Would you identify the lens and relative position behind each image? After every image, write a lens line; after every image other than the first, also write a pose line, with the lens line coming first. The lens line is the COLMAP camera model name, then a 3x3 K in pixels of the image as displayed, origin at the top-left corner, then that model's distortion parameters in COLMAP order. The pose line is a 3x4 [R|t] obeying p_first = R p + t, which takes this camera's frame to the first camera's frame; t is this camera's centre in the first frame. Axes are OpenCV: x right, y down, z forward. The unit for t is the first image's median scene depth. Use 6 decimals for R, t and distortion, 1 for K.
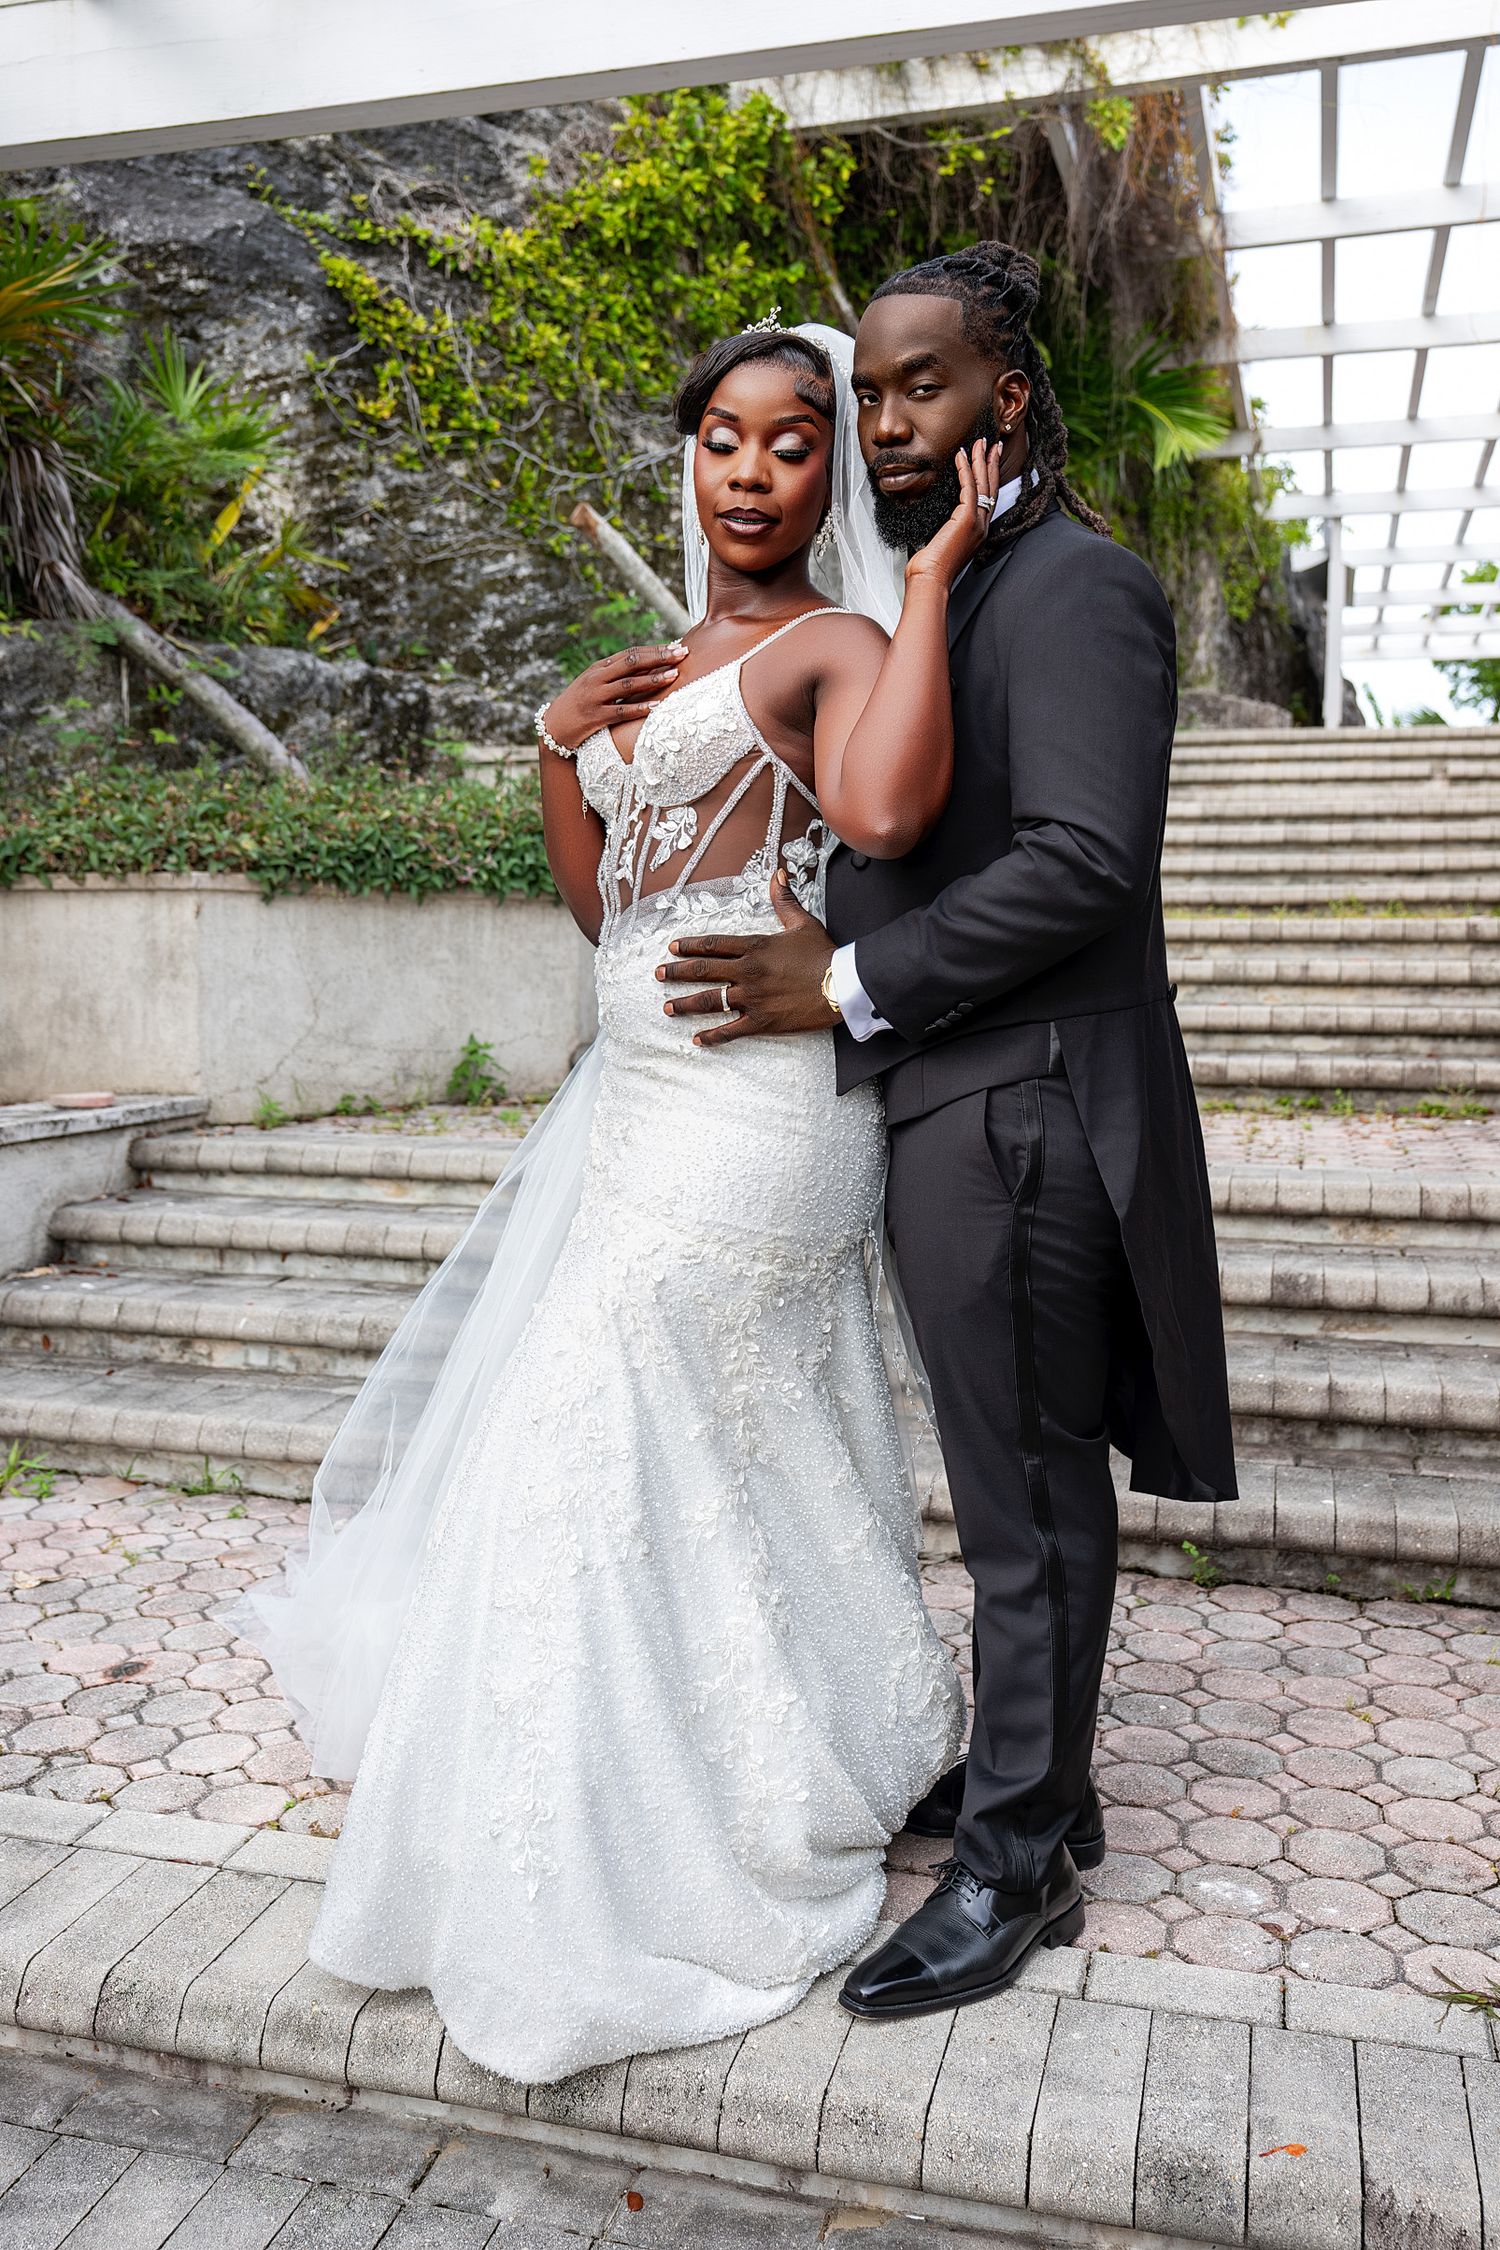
lens RADIAL K [[1910.7, 0, 738.6], [0, 1910.7, 1103.2], [0, 0, 1]] dist [0.001129, 0.001667]
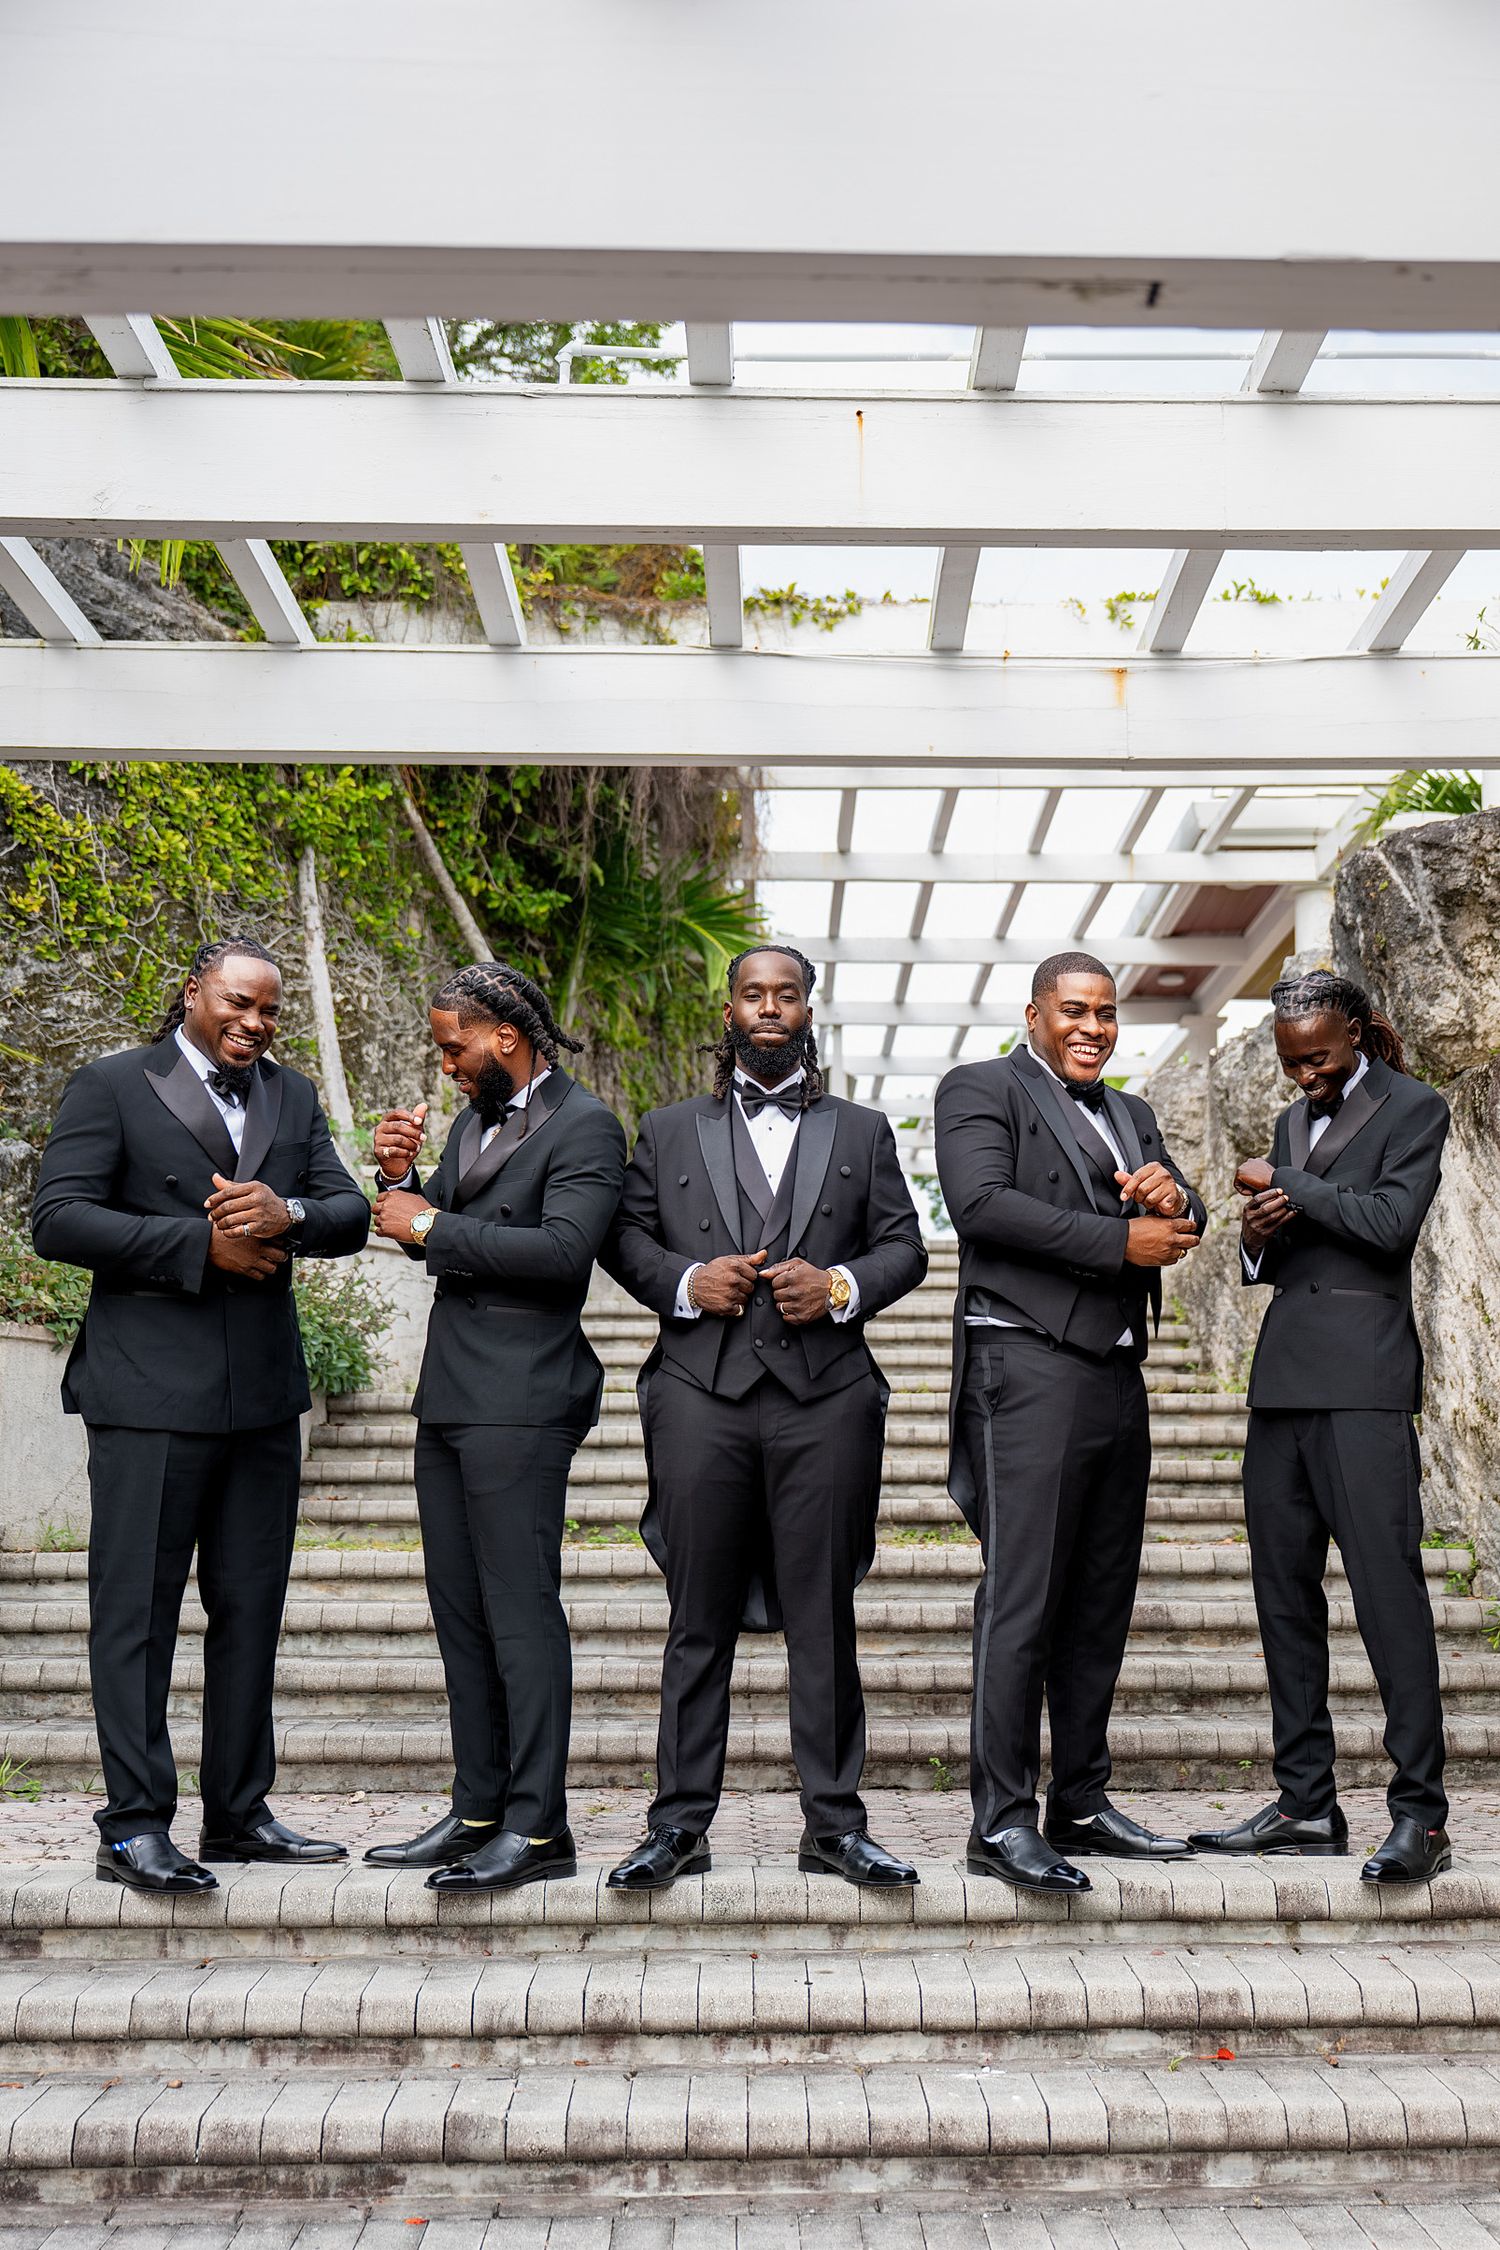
lens RADIAL K [[2454.3, 0, 766.4], [0, 2454.3, 1134.4], [0, 0, 1]] dist [0.000036, 0.000000]
pose [[0.958799, 0.042516, 0.280887, -0.160814], [0.024239, 0.972890, -0.229996, 0.070098], [-0.283051, 0.227329, 0.931775, -0.305708]]
